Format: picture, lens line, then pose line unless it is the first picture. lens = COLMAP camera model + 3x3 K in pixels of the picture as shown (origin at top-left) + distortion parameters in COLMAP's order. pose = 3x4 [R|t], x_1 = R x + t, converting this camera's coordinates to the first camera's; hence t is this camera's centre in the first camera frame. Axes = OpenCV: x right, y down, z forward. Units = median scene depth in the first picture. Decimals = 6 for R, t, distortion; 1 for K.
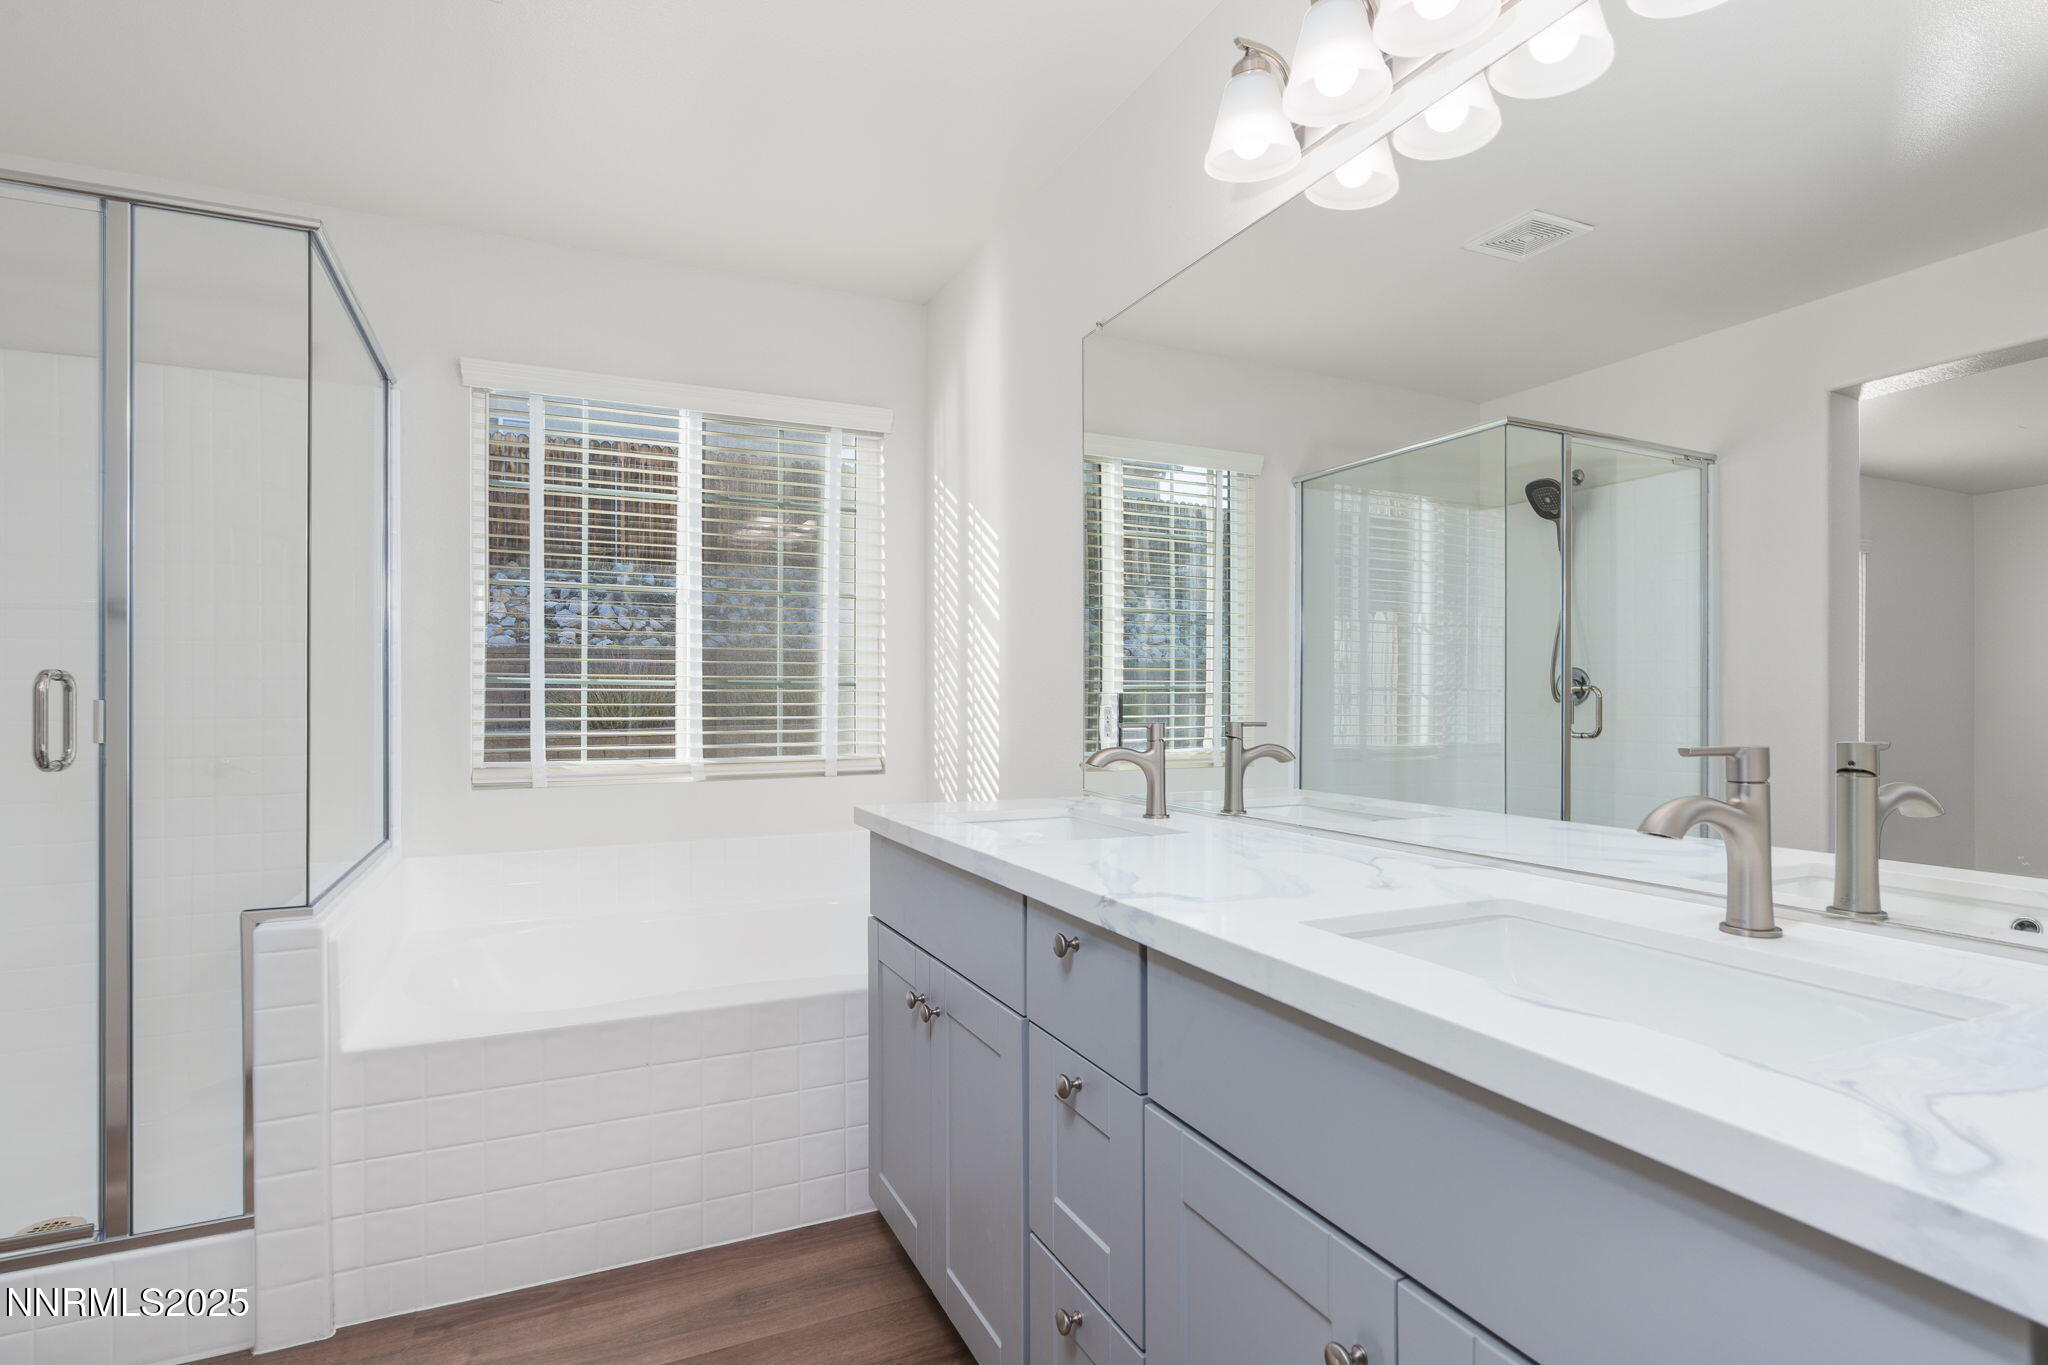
lens RADIAL K [[1022.0, 0, 1028.7], [0, 1022.0, 693.7], [0, 0, 1]] dist [-0.007017, -0.000604]
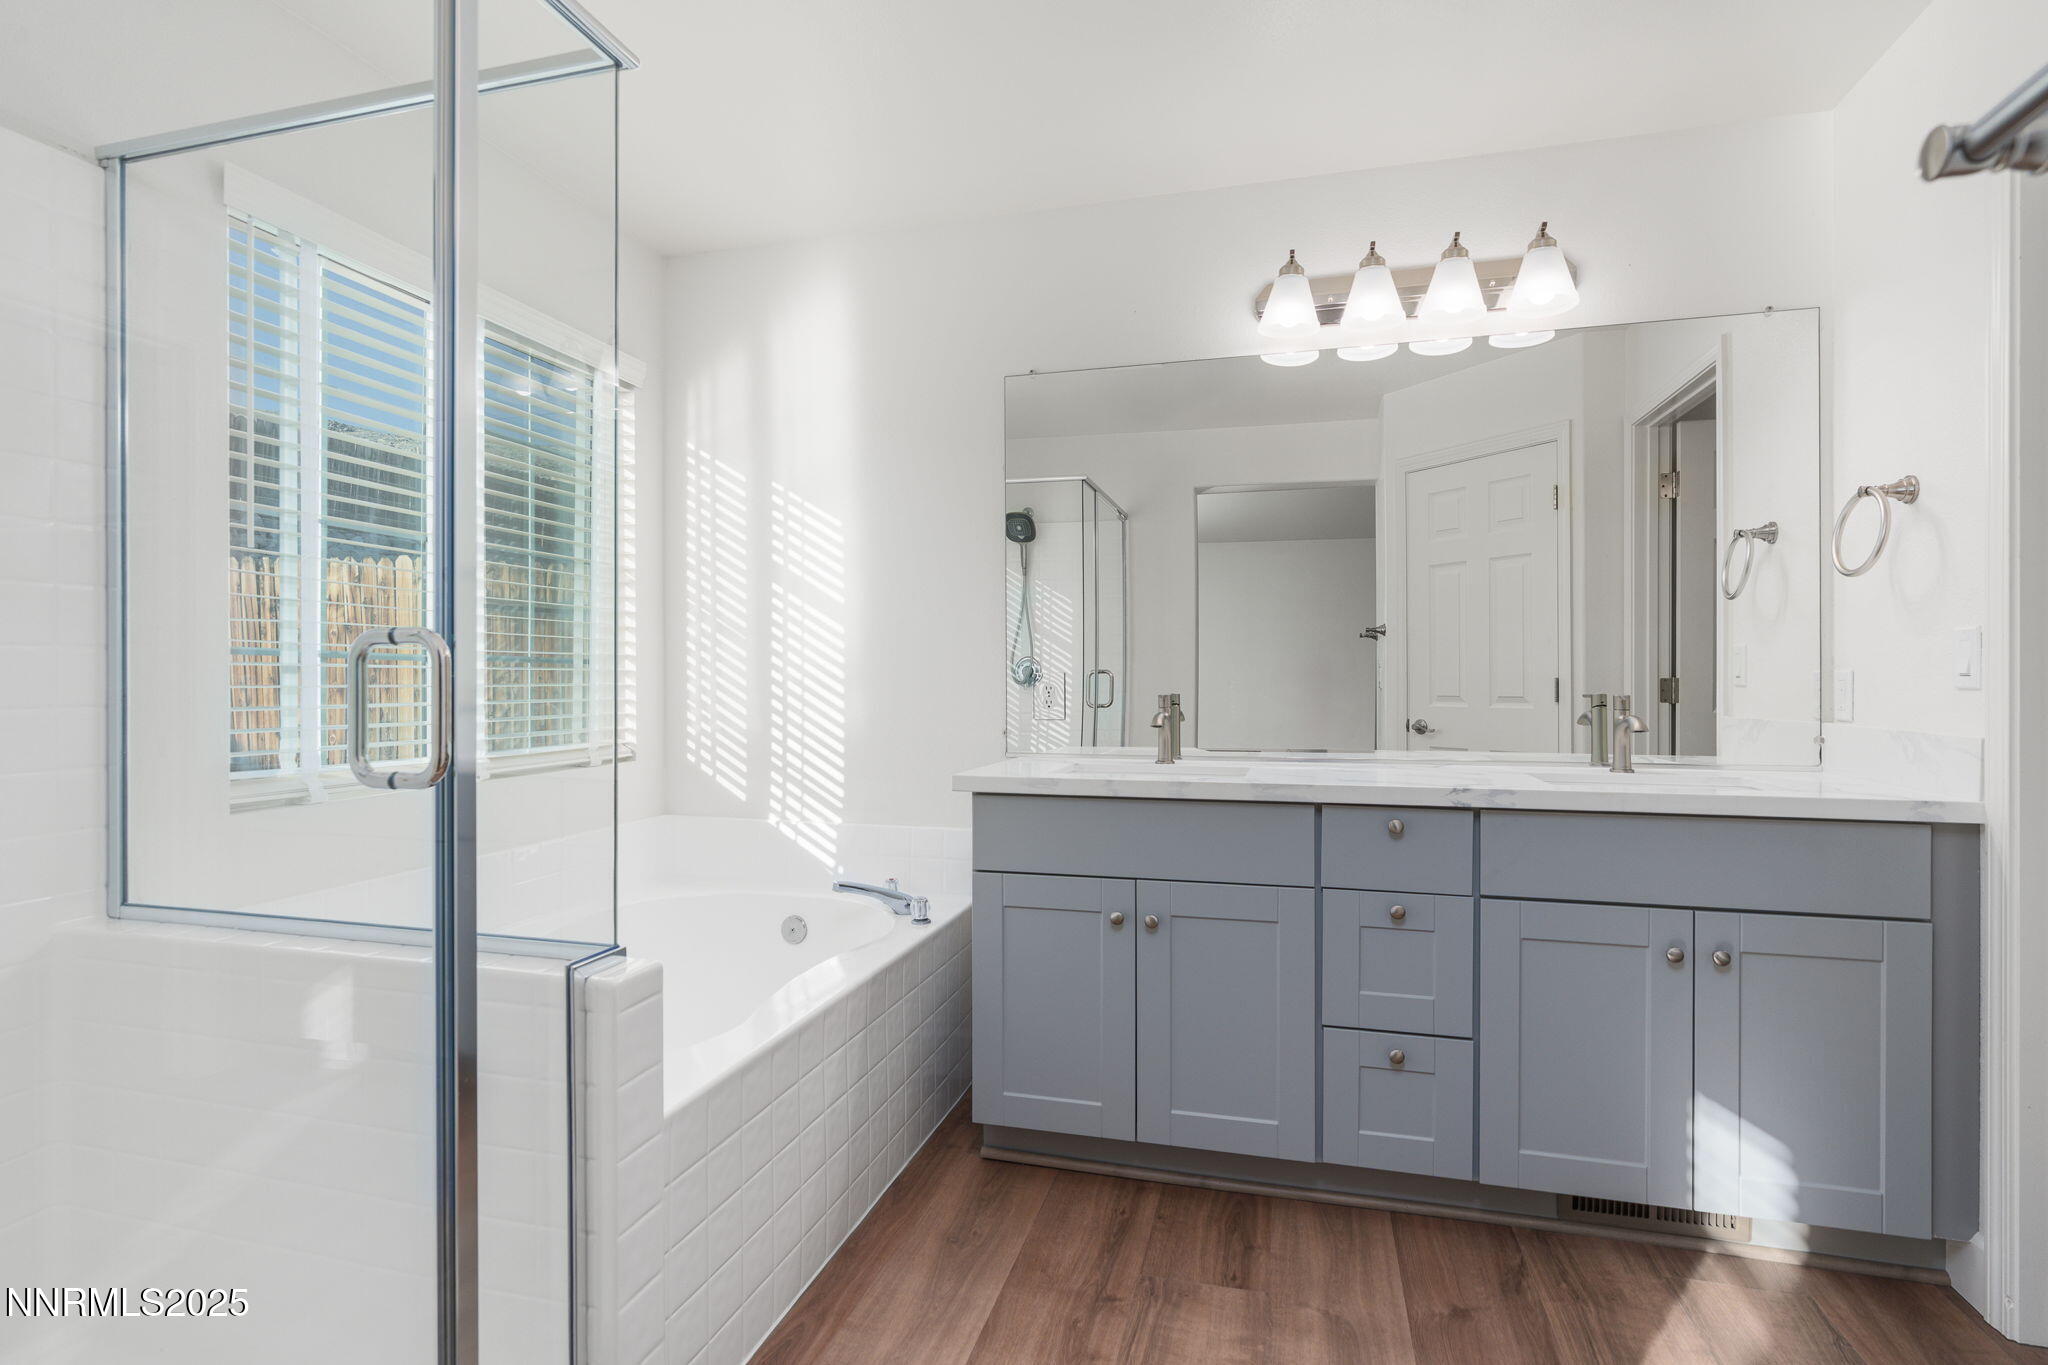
lens RADIAL K [[1014.2, 0, 1012.1], [0, 1014.2, 678.0], [0, 0, 1]] dist [-0.009078, 0.001572]
pose [[0.657702, -0.001924, 0.753276, -0.958533], [-0.000593, 0.999995, 0.003072, 0.003175], [-0.753278, -0.002467, 0.657698, 0.241337]]
